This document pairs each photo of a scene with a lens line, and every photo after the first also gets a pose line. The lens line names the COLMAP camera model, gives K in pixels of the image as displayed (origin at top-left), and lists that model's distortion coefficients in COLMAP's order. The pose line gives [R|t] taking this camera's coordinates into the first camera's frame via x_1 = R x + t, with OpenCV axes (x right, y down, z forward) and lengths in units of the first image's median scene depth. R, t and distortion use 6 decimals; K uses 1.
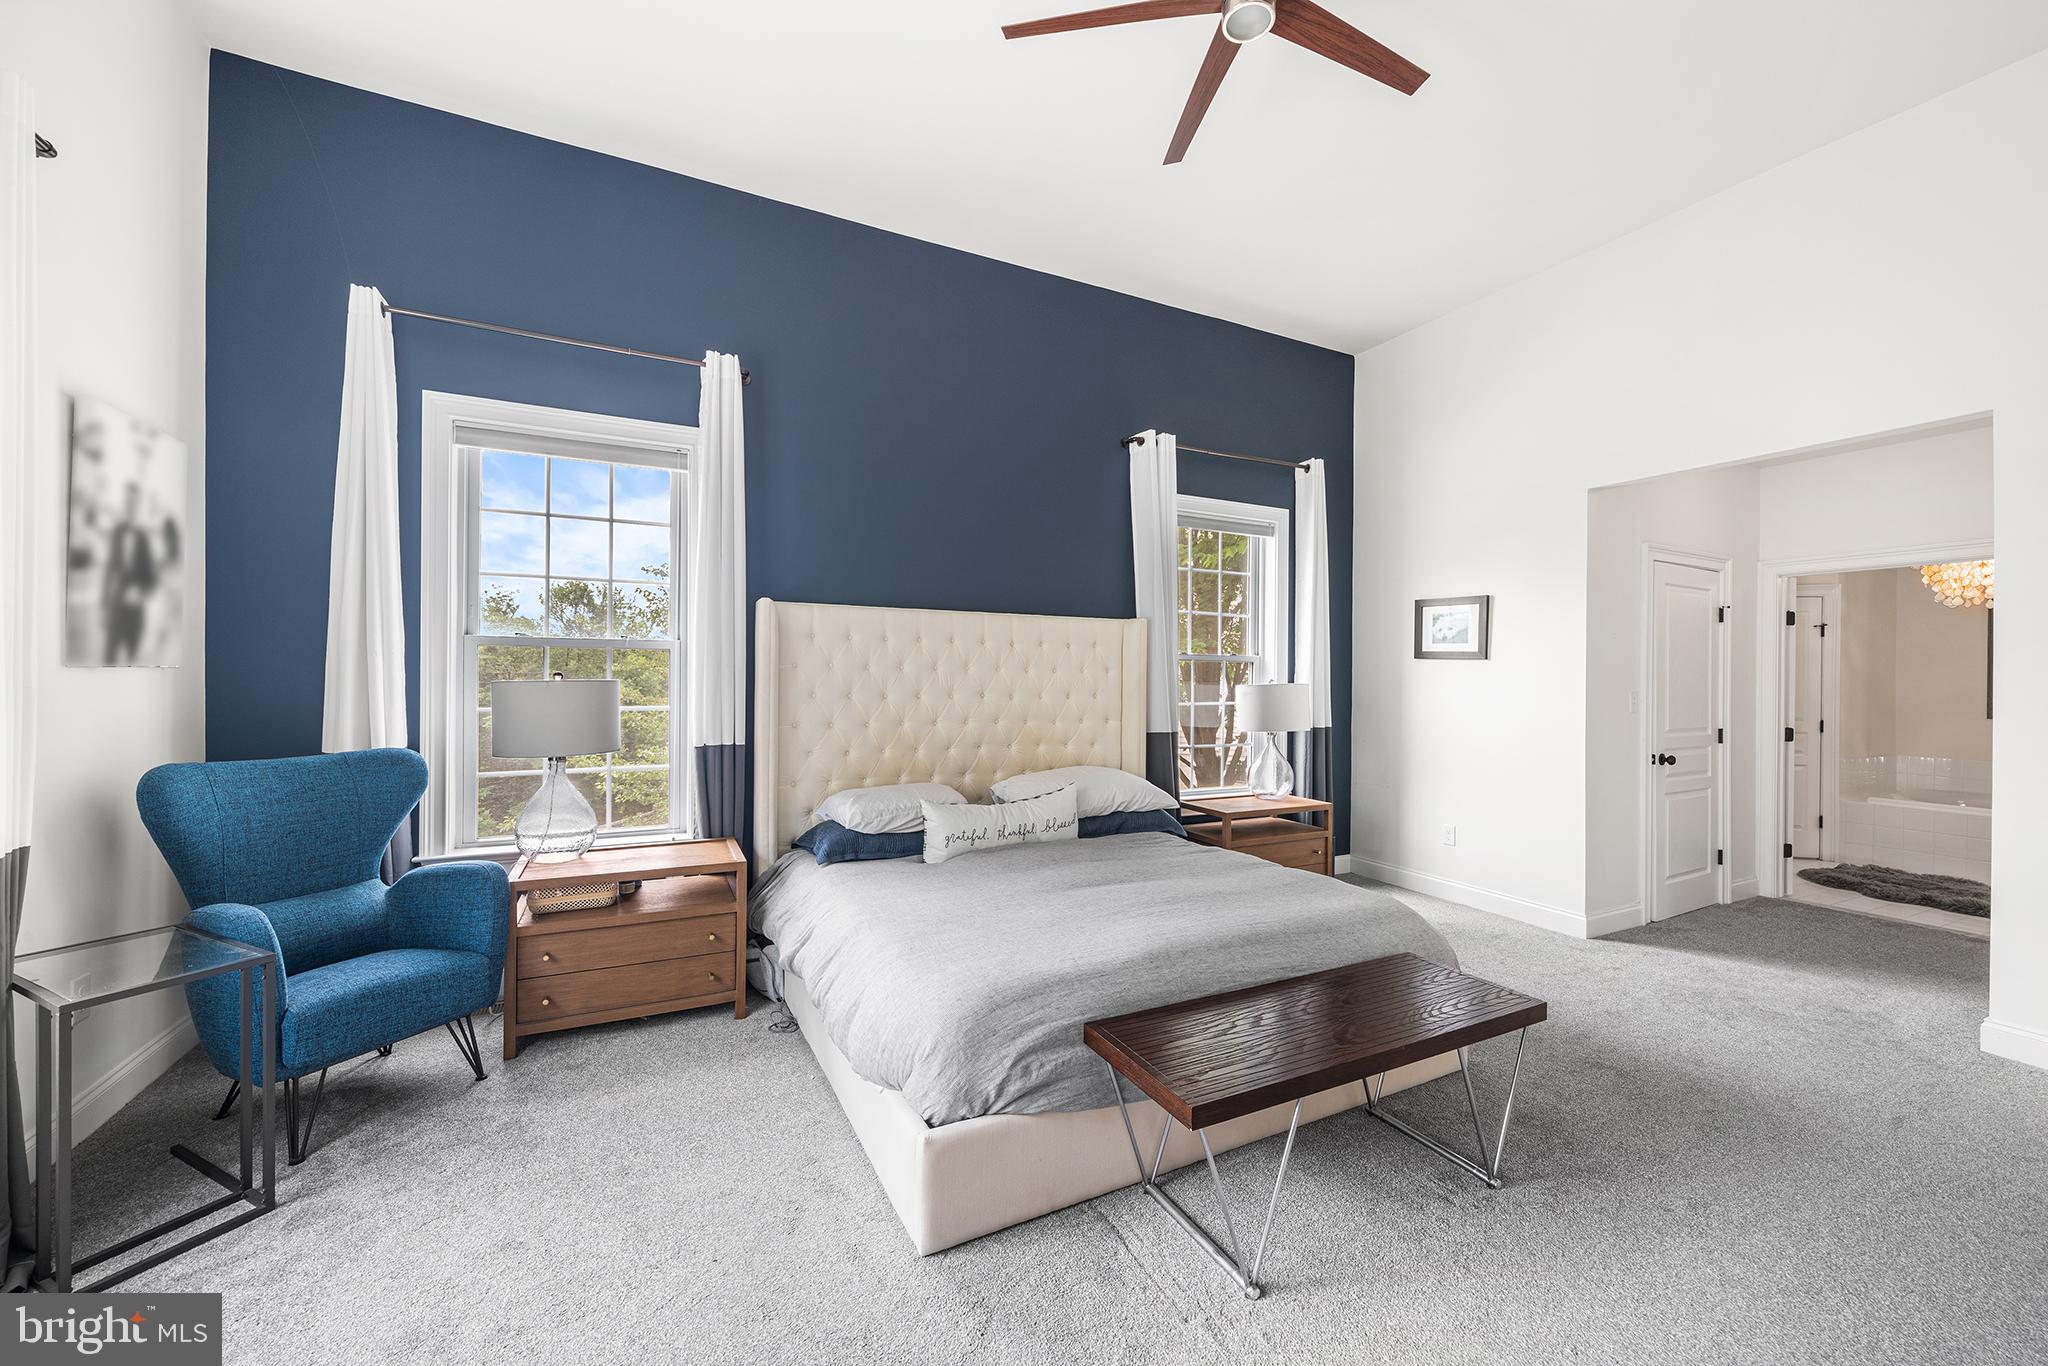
lens RADIAL K [[750.7, 0, 1041.5], [0, 750.7, 674.6], [0, 0, 1]] dist [-0.004916, 0.001011]
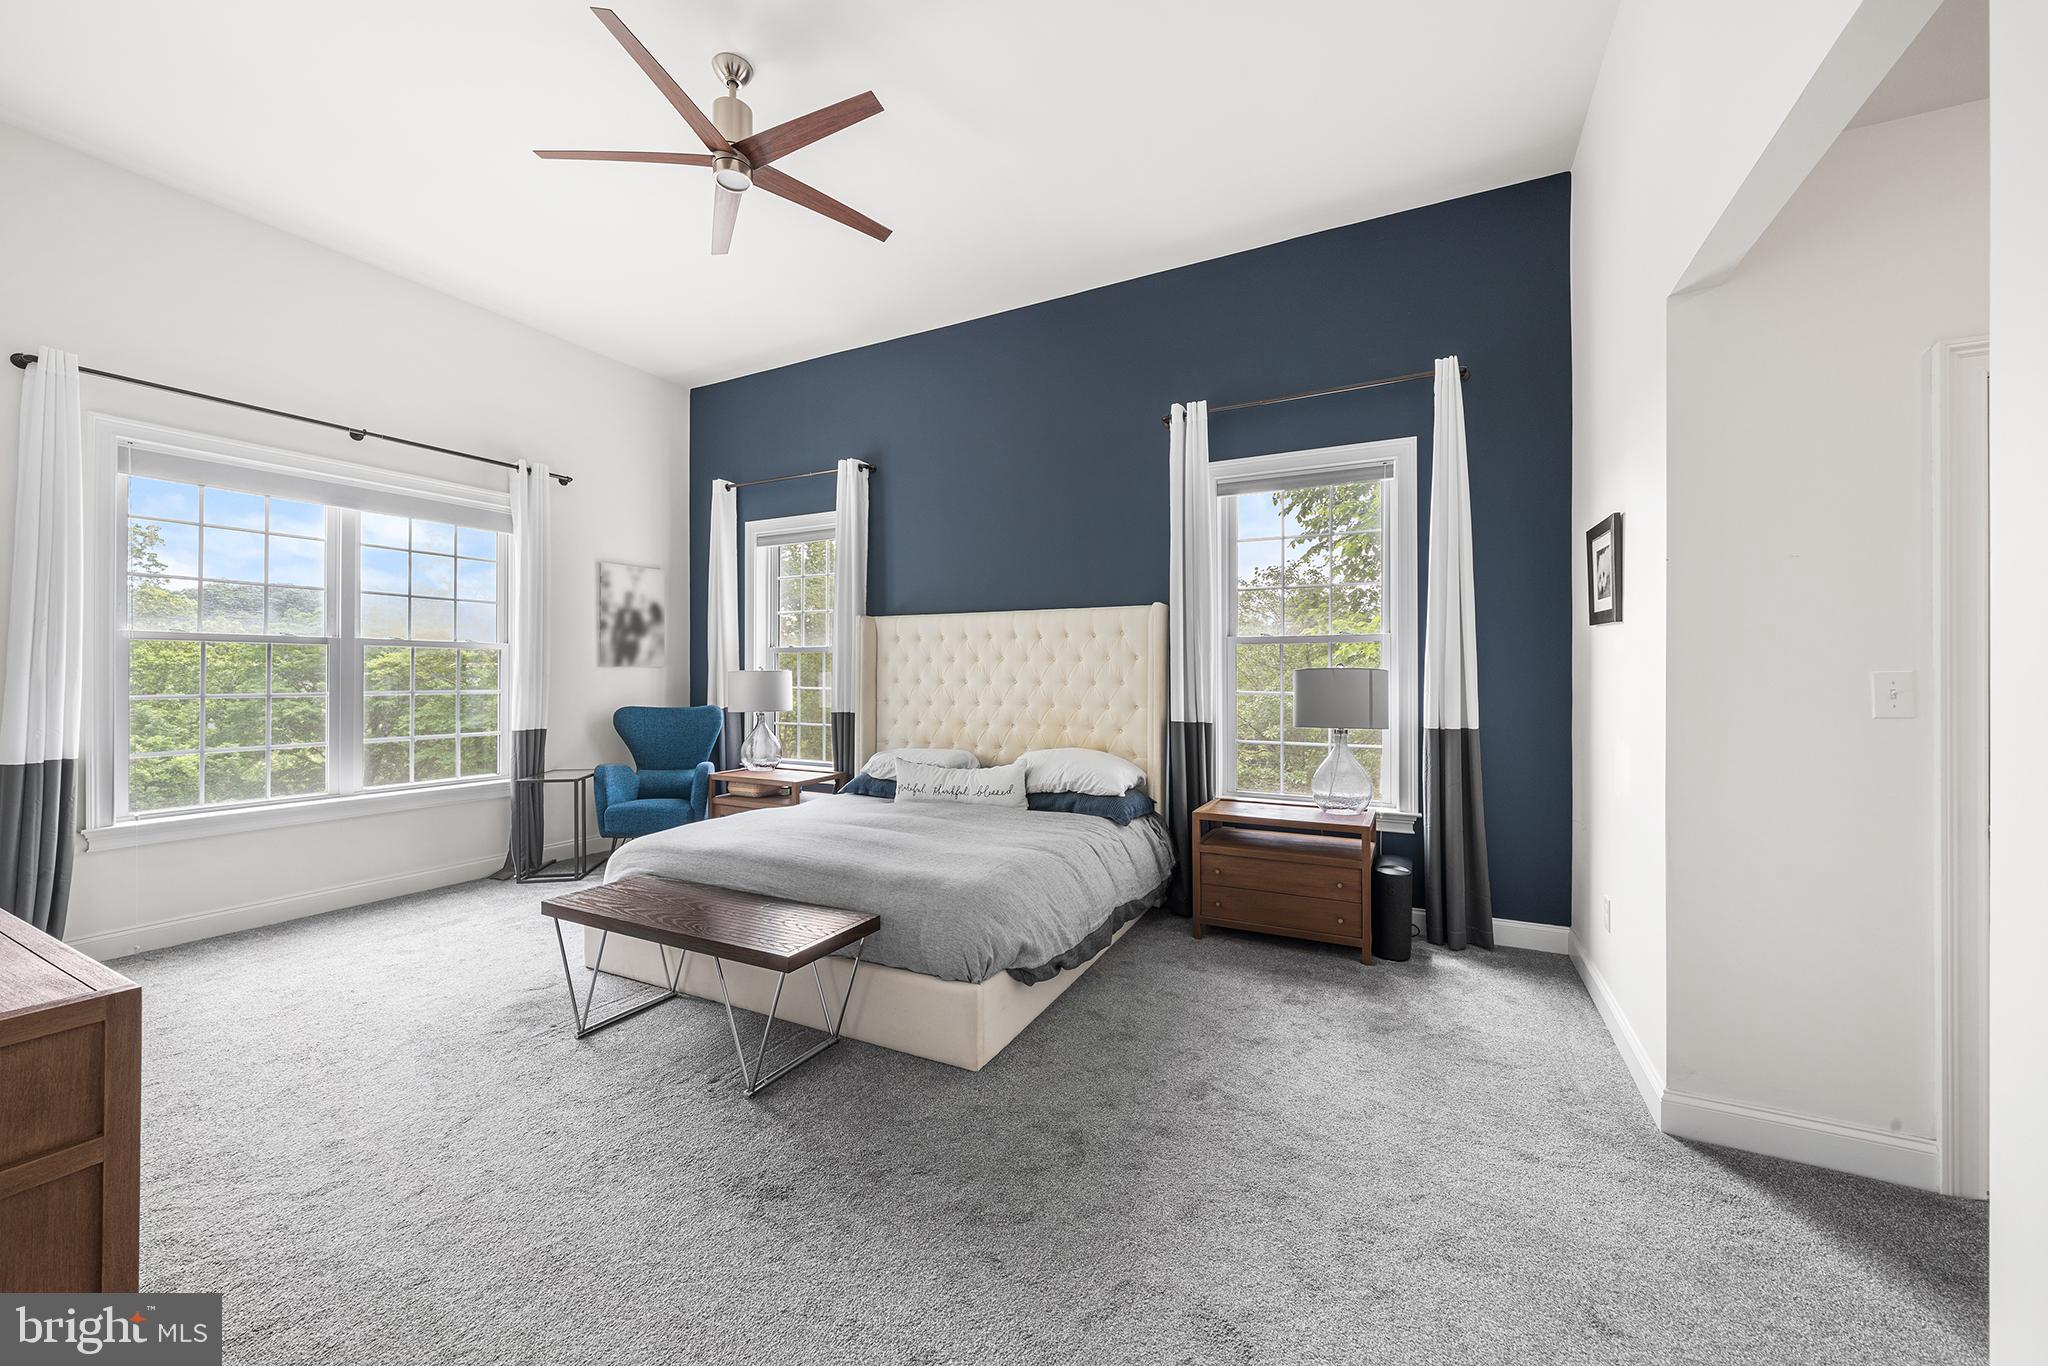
lens RADIAL K [[750.7, 0, 1031.1], [0, 750.7, 667.0], [0, 0, 1]] dist [-0.004916, 0.001011]
pose [[0.606223, -0.019265, -0.795062, 1.138634], [0.008540, 0.999807, -0.017715, 0.033963], [0.795249, 0.003949, 0.606270, 0.407720]]
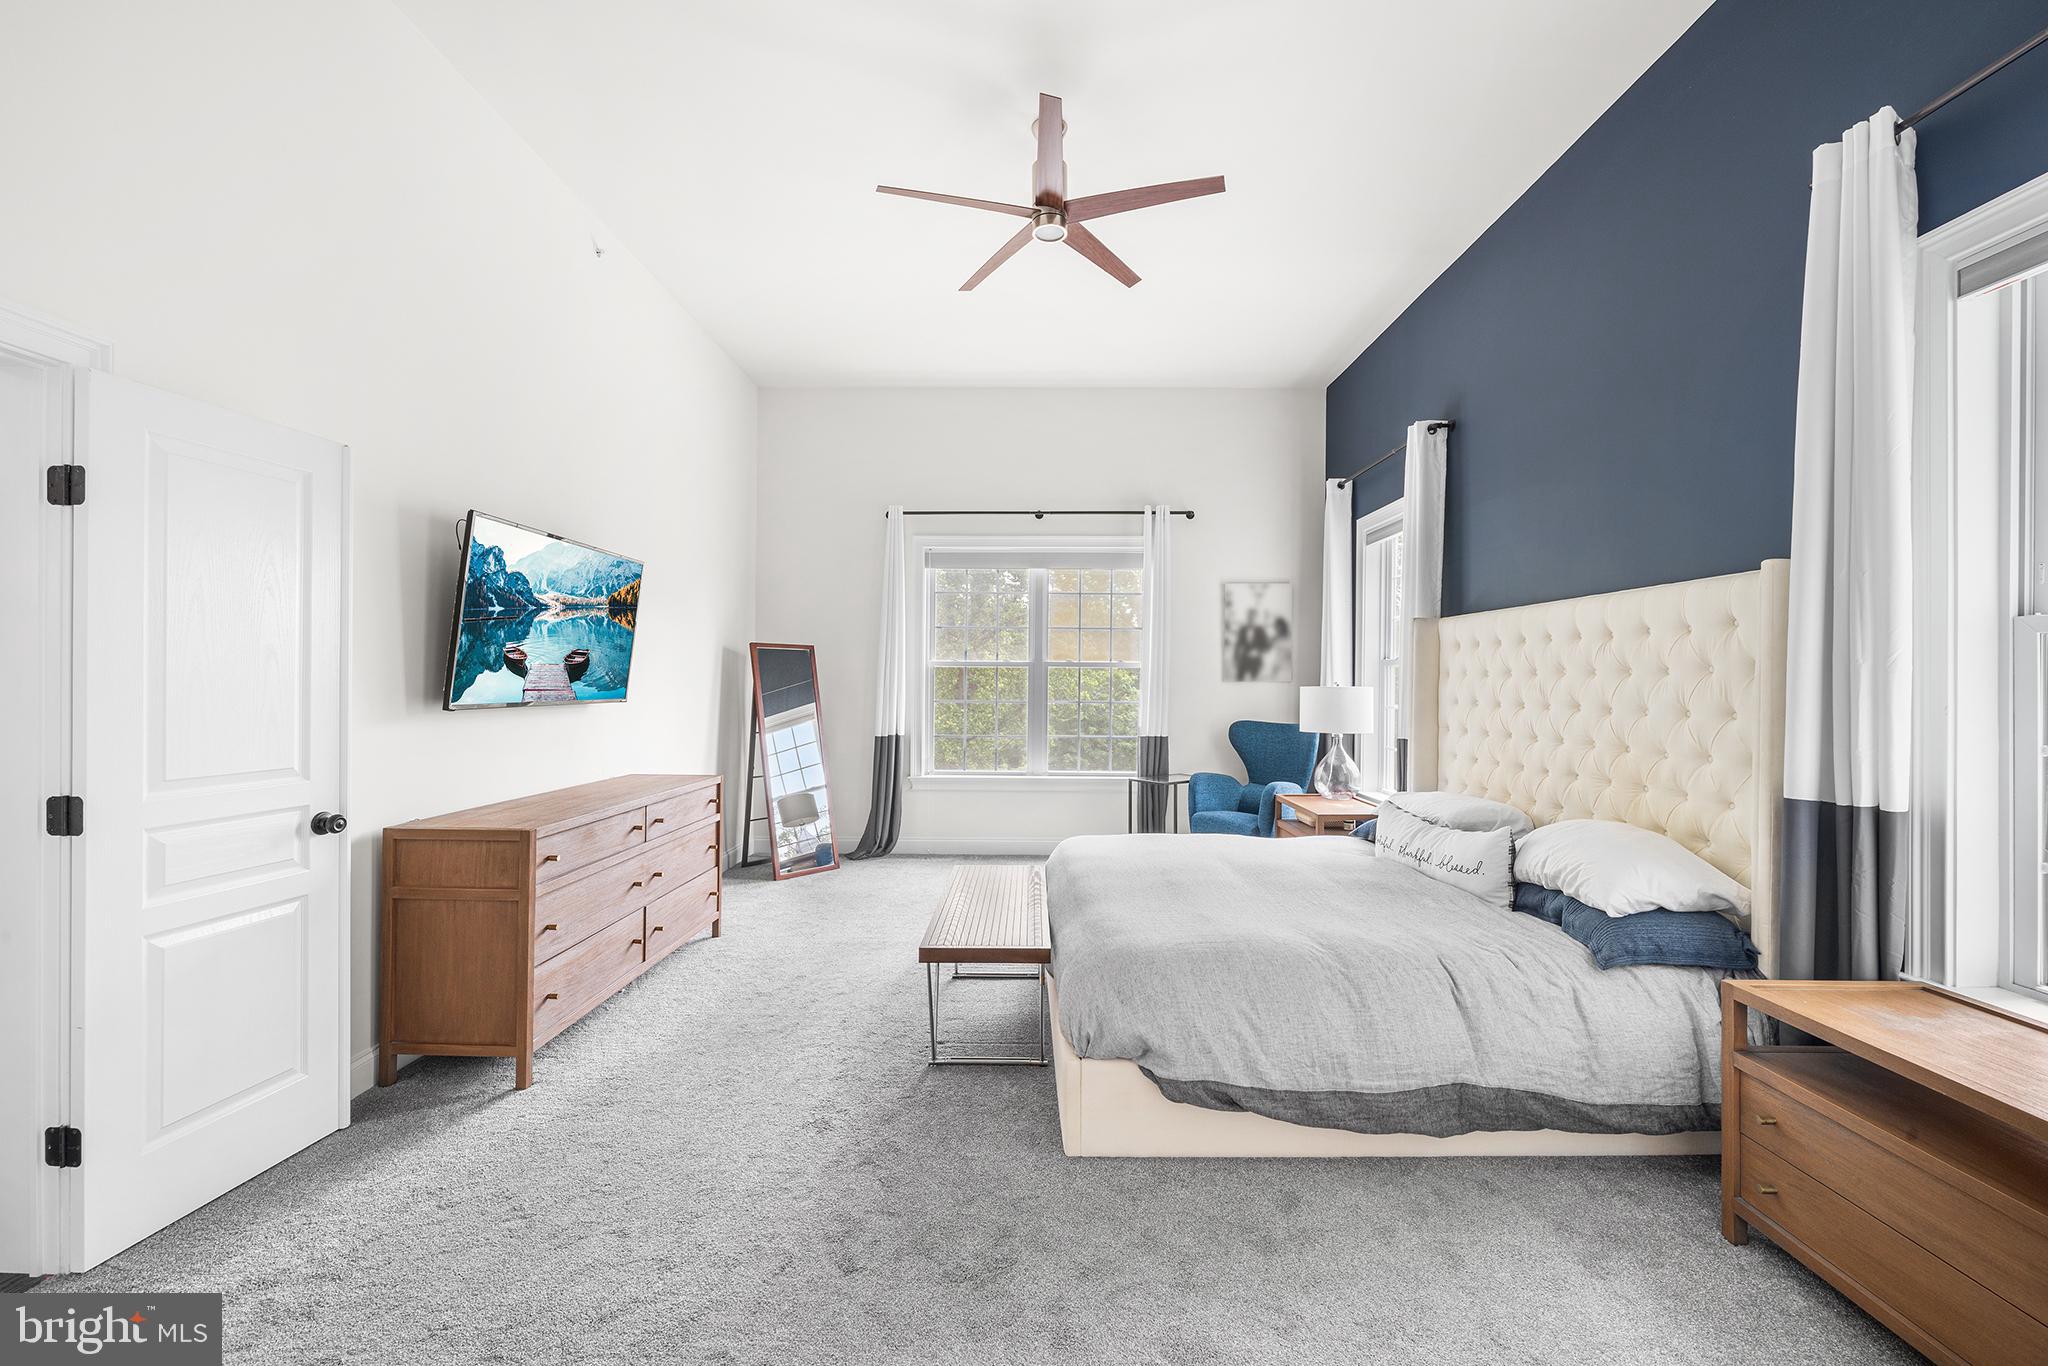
lens RADIAL K [[811.6, 0, 1041.9], [0, 811.6, 679.0], [0, 0, 1]] dist [-0.006860, 0.000332]
pose [[-0.431669, -0.016966, -0.901872, 1.153124], [-0.008195, 0.999856, -0.014887, 0.020122], [0.901995, 0.000965, -0.431746, 1.135044]]
